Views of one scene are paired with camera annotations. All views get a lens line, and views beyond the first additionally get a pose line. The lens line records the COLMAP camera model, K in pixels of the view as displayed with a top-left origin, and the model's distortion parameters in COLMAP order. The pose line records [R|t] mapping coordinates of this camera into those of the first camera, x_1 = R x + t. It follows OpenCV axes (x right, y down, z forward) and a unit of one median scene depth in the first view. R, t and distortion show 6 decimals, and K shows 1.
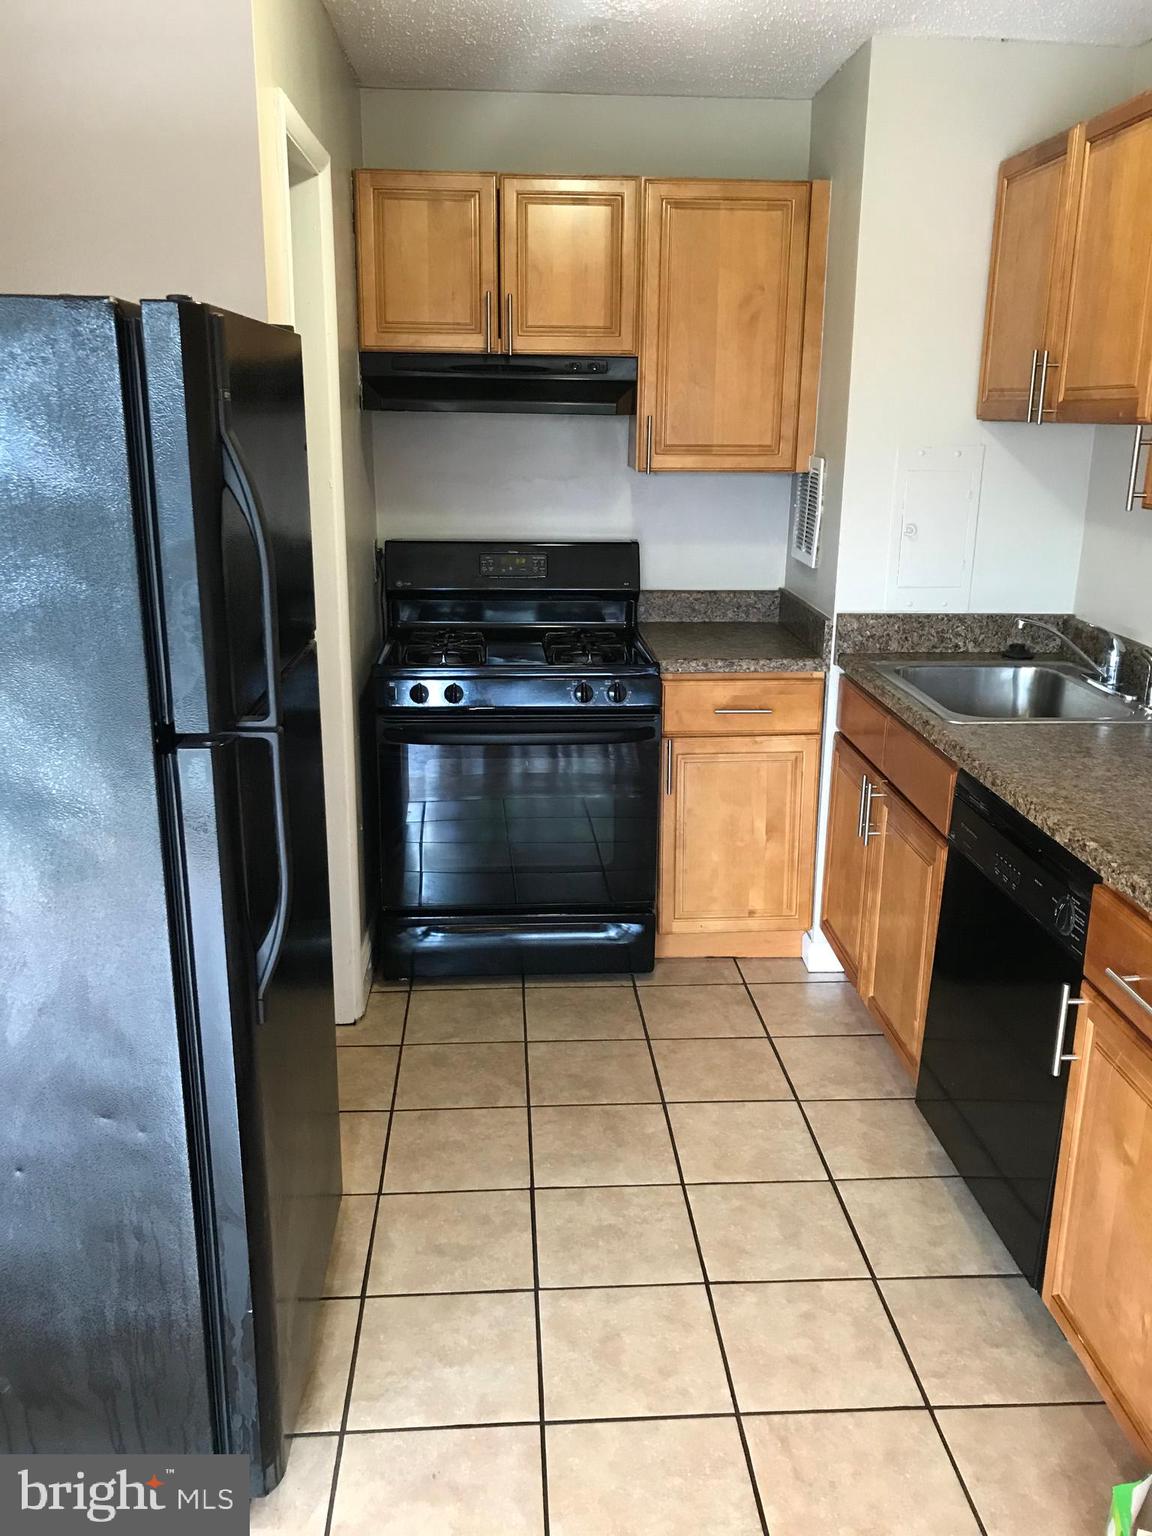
lens RADIAL K [[1245.2, 0, 572.3], [0, 1245.2, 758.8], [0, 0, 1]] dist [0.088543, -0.229651]
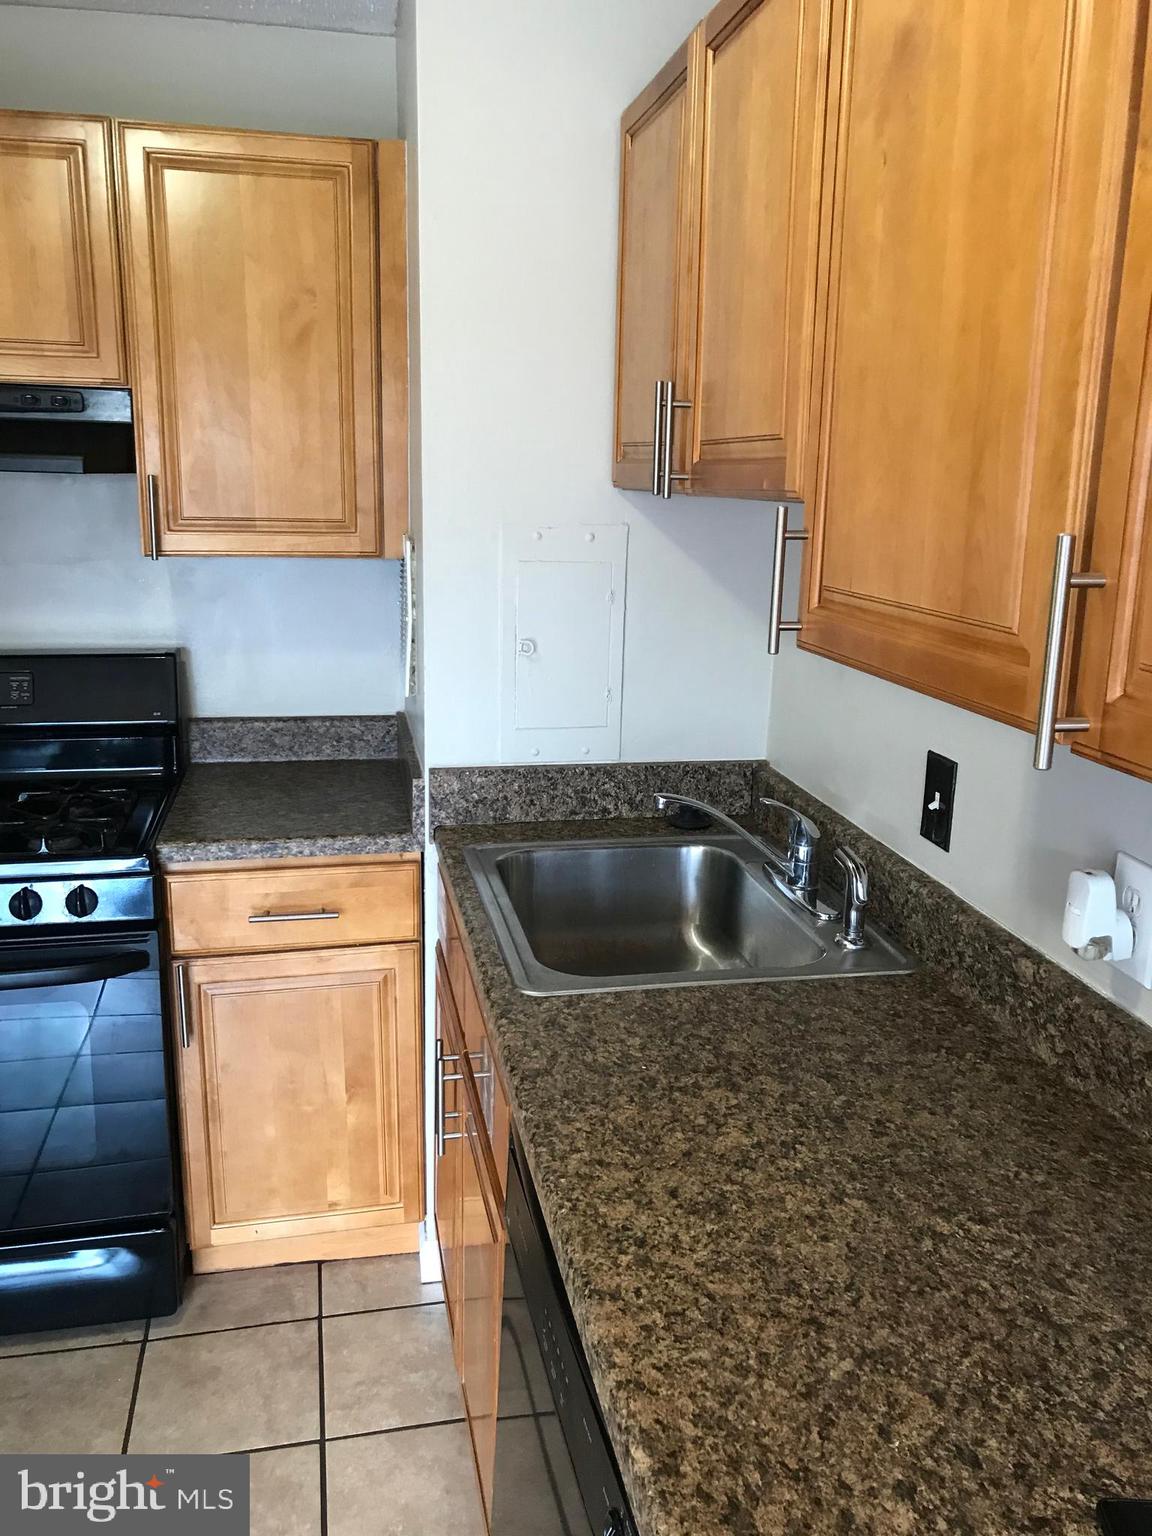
lens RADIAL K [[1245.5, 0, 583.4], [0, 1245.5, 754.4], [0, 0, 1]] dist [0.036984, -0.049543]
pose [[0.988436, -0.022032, 0.150029, 0.188680], [0.028709, 0.998684, -0.042489, -0.090374], [-0.148895, 0.046305, 0.987768, 0.315408]]
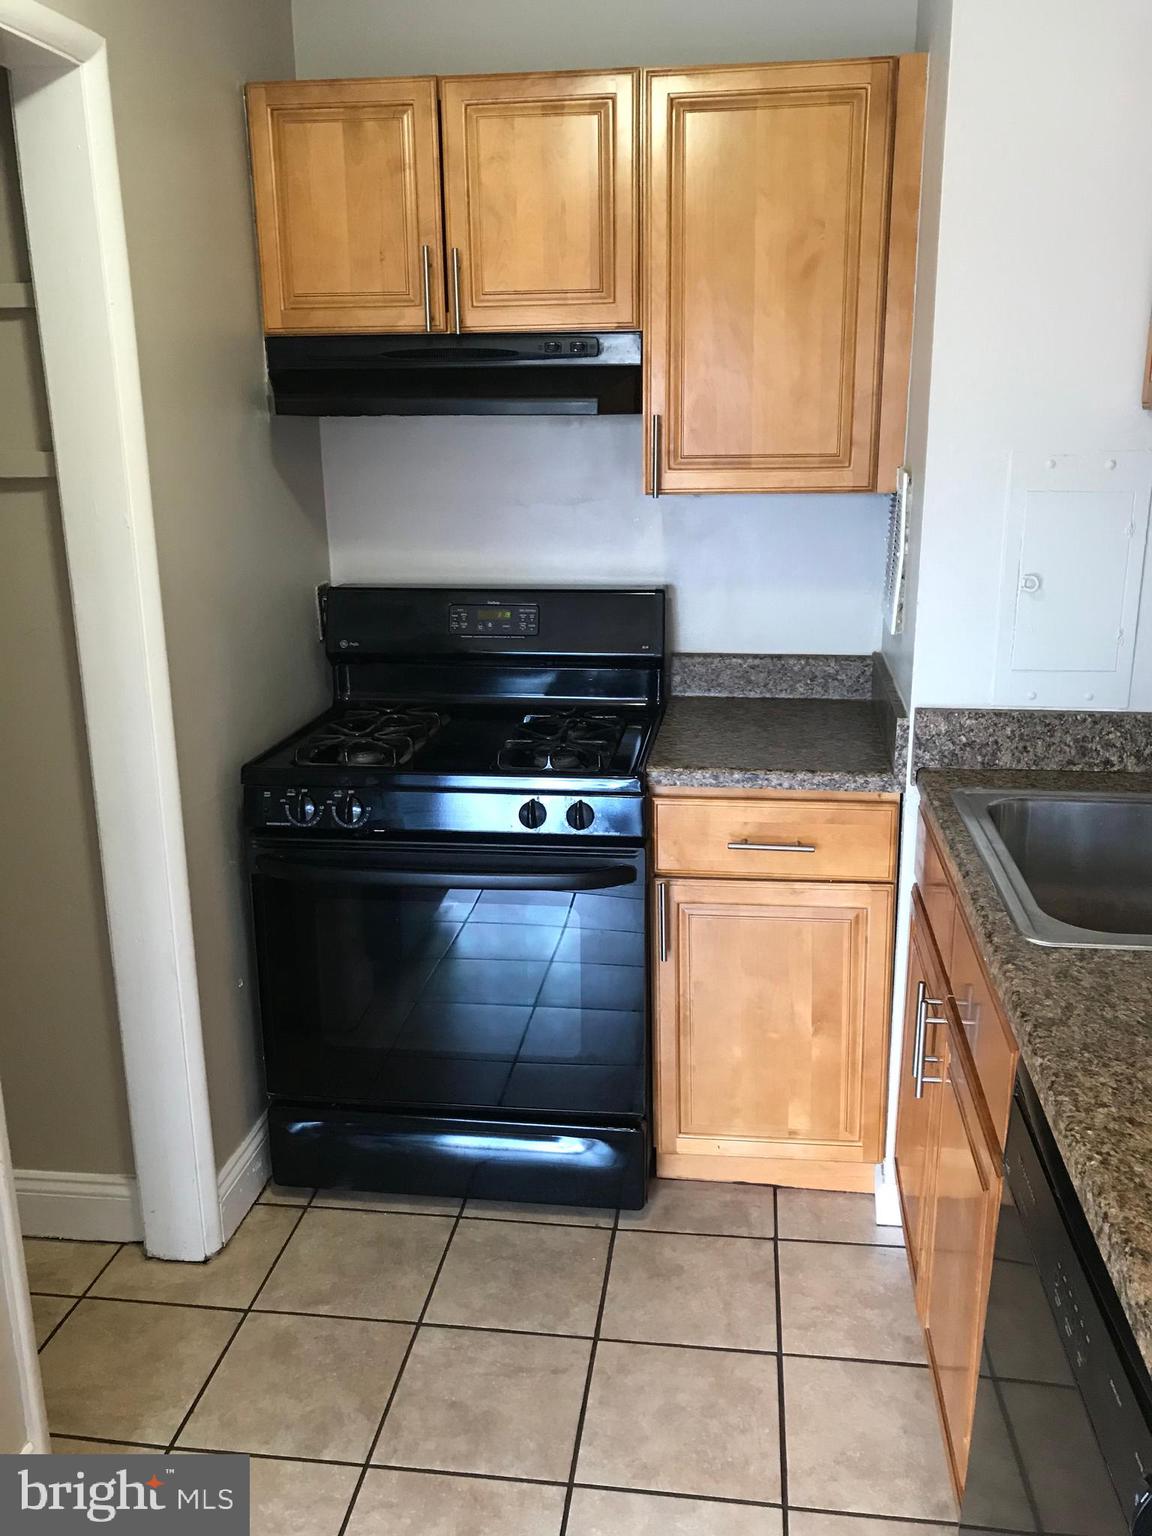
lens RADIAL K [[1245.5, 0, 583.4], [0, 1245.5, 754.4], [0, 0, 1]] dist [0.036984, -0.049543]
pose [[0.981427, 0.029900, -0.189493, 0.161473], [-0.031392, 0.999495, -0.004874, -0.080909], [0.189251, 0.010732, 0.981870, 0.314547]]
